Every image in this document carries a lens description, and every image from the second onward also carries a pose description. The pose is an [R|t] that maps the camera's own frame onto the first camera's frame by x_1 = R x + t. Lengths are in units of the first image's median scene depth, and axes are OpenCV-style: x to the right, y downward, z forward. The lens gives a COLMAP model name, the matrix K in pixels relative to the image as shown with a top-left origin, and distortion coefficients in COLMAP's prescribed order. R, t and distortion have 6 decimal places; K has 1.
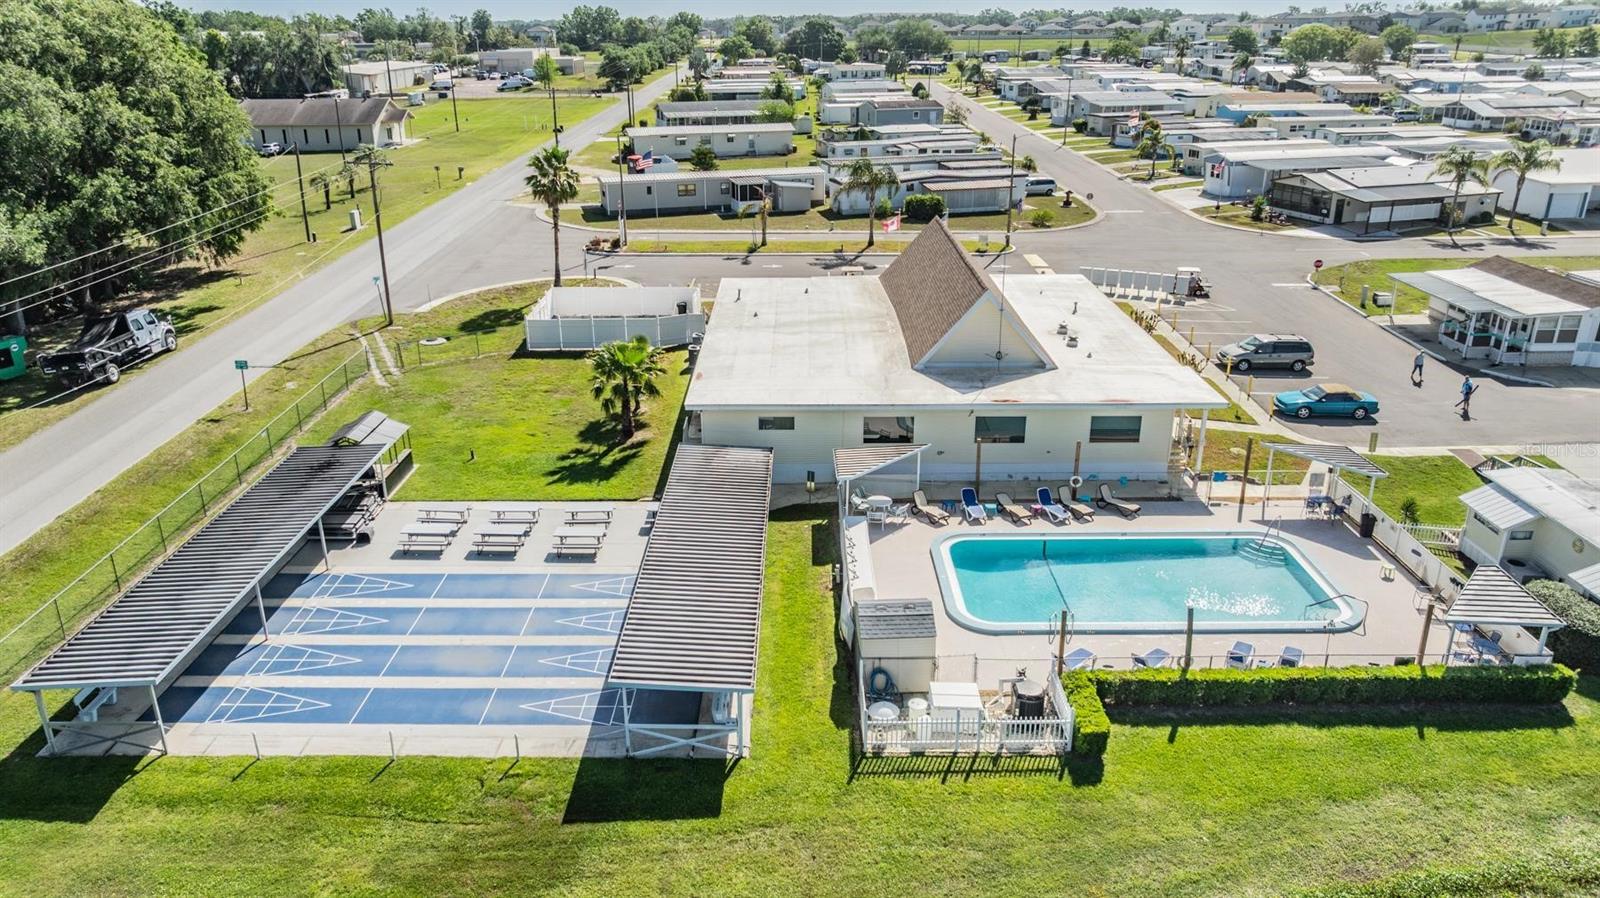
lens RADIAL K [[1119.2, 0, 800.0], [0, 1119.2, 449.0], [0, 0, 1]] dist [-0.020635, 0.003821]
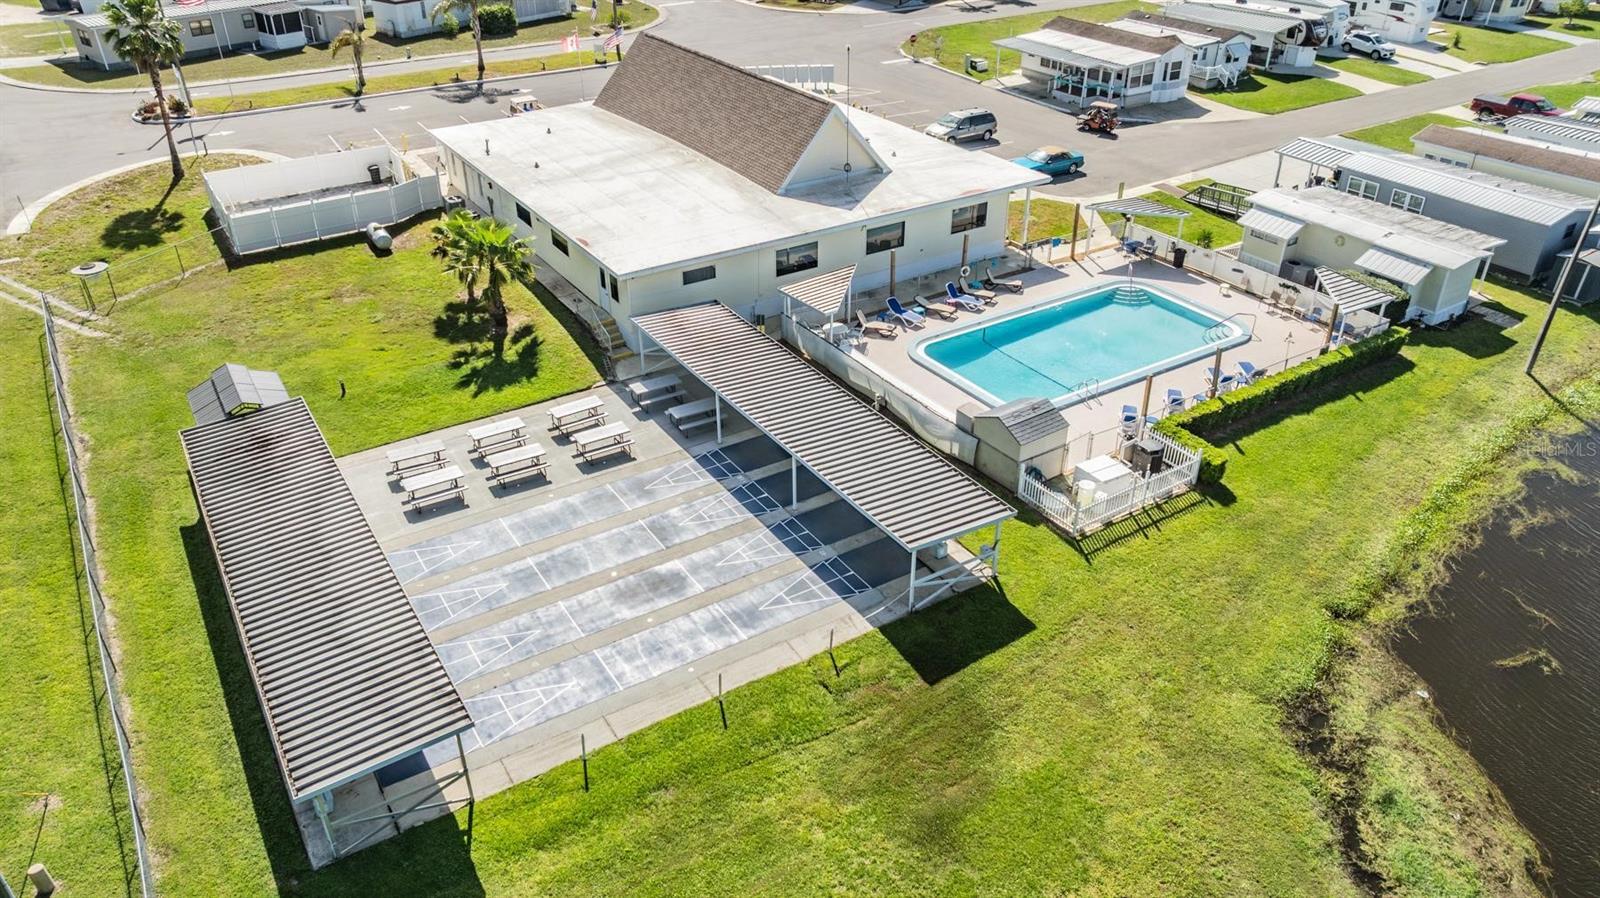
lens RADIAL K [[1119.2, 0, 800.0], [0, 1119.2, 449.0], [0, 0, 1]] dist [-0.020635, 0.003821]
pose [[0.840618, -0.277072, 0.465396, -0.415582], [0.190653, 0.955627, 0.224563, -0.075382], [-0.506965, -0.100042, 0.856141, 0.106114]]
